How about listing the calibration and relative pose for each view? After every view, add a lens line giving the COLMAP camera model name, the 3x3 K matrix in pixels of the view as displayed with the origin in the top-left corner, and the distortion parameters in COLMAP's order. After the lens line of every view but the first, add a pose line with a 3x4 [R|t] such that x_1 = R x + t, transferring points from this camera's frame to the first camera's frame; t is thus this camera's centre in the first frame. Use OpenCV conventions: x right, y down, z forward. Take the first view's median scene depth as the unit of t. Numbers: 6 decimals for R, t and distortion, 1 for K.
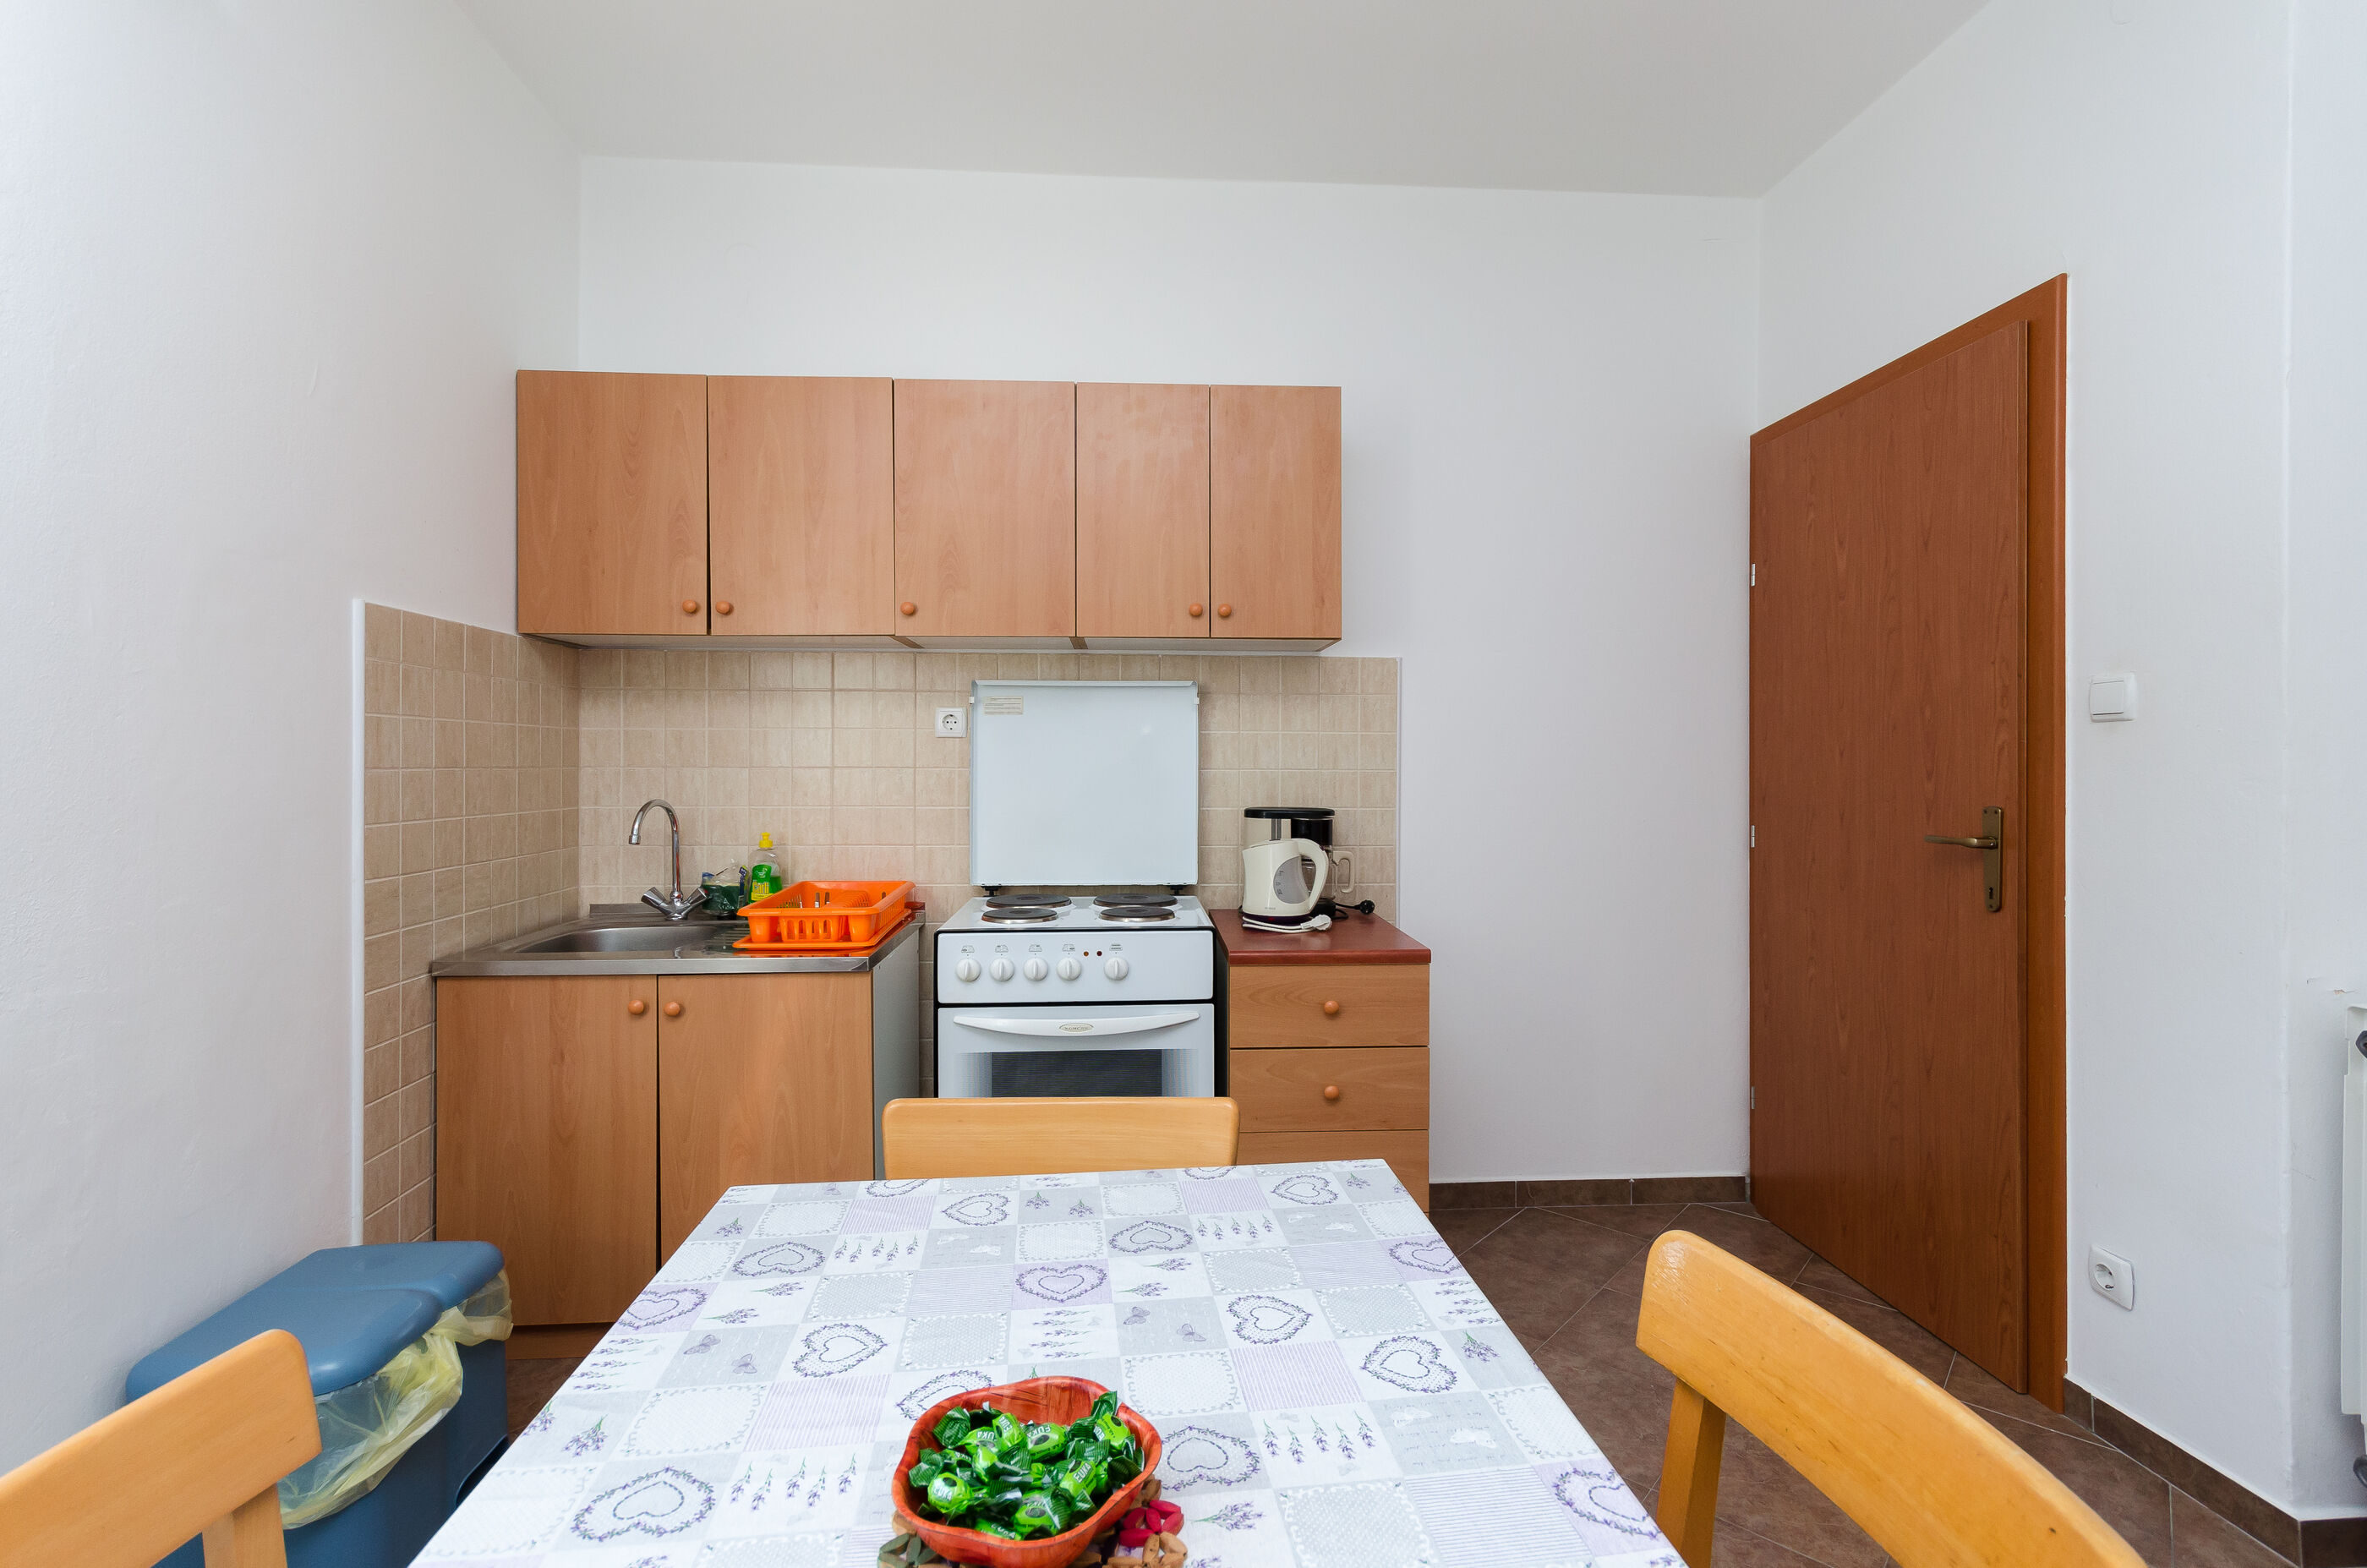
lens RADIAL K [[1033.2, 0, 1131.8], [0, 1033.2, 758.2], [0, 0, 1]] dist [-0.000484, 0.000796]
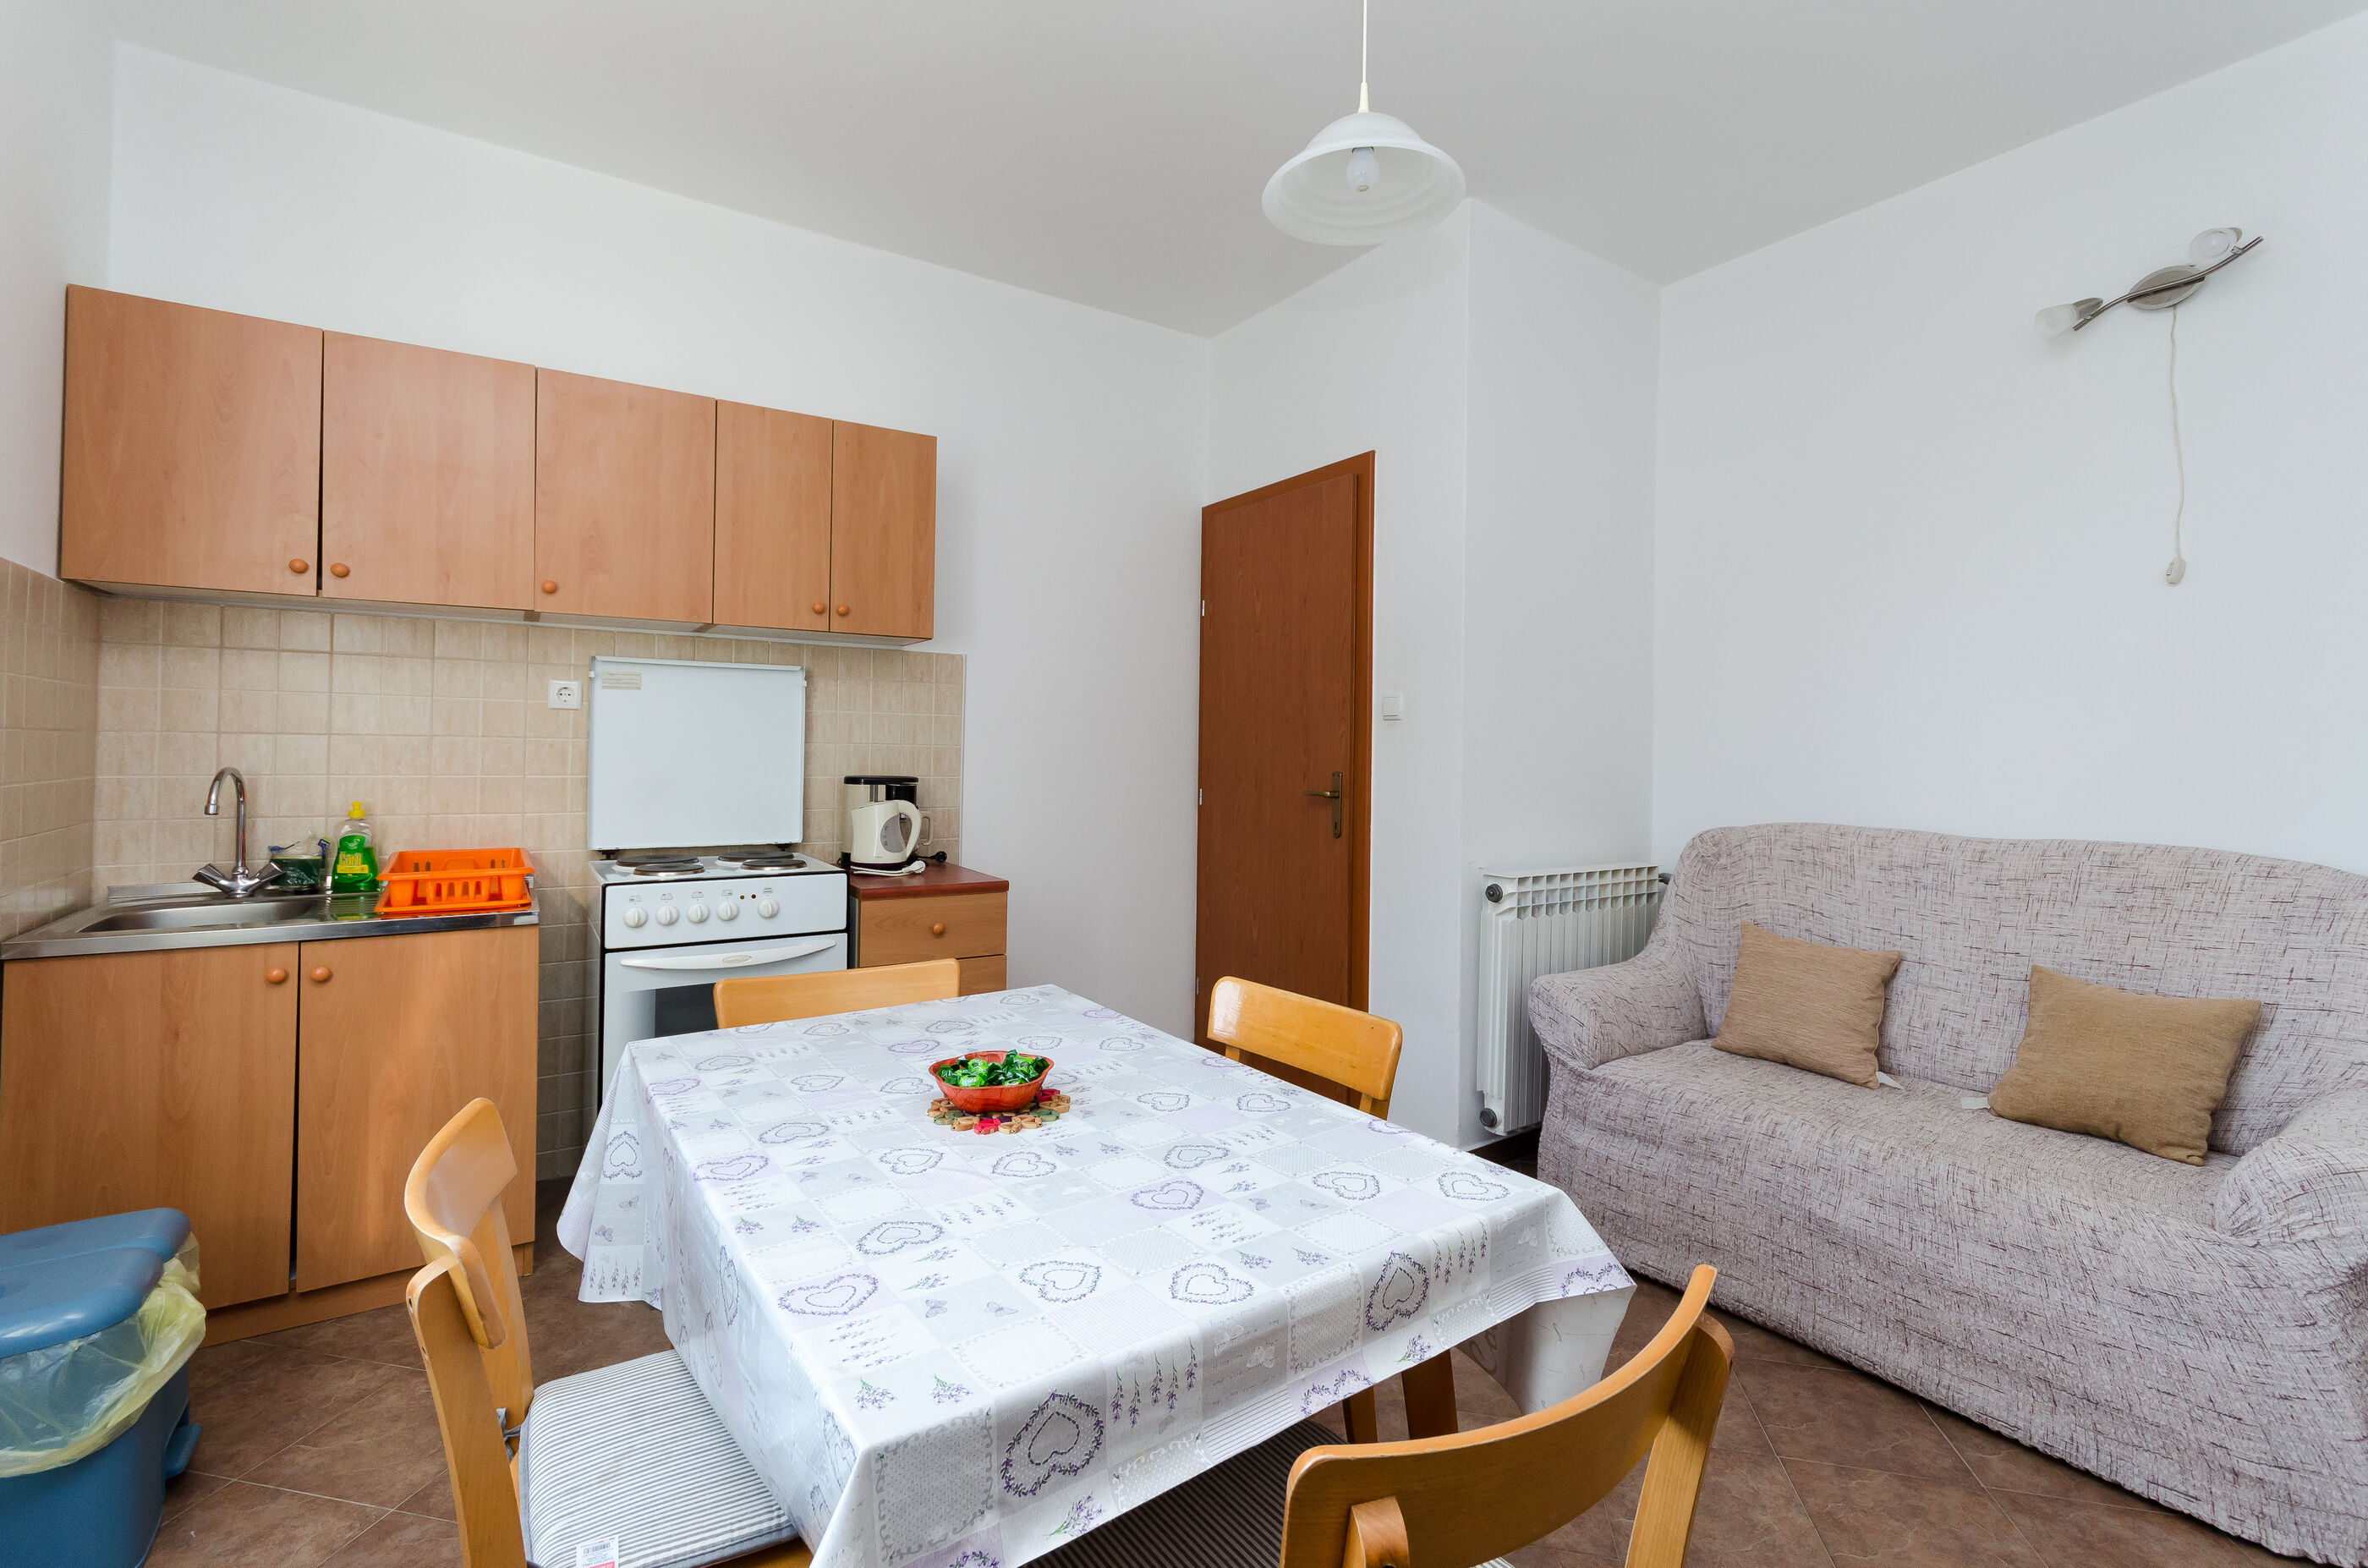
lens RADIAL K [[1052.8, 0, 1182.3], [0, 1052.8, 720.5], [0, 0, 1]] dist [0.001925, -0.000130]
pose [[0.848207, 0.023851, 0.529127, -0.227343], [-0.015059, 0.999668, -0.020920, 0.004908], [-0.529450, 0.009776, 0.848285, -0.249772]]
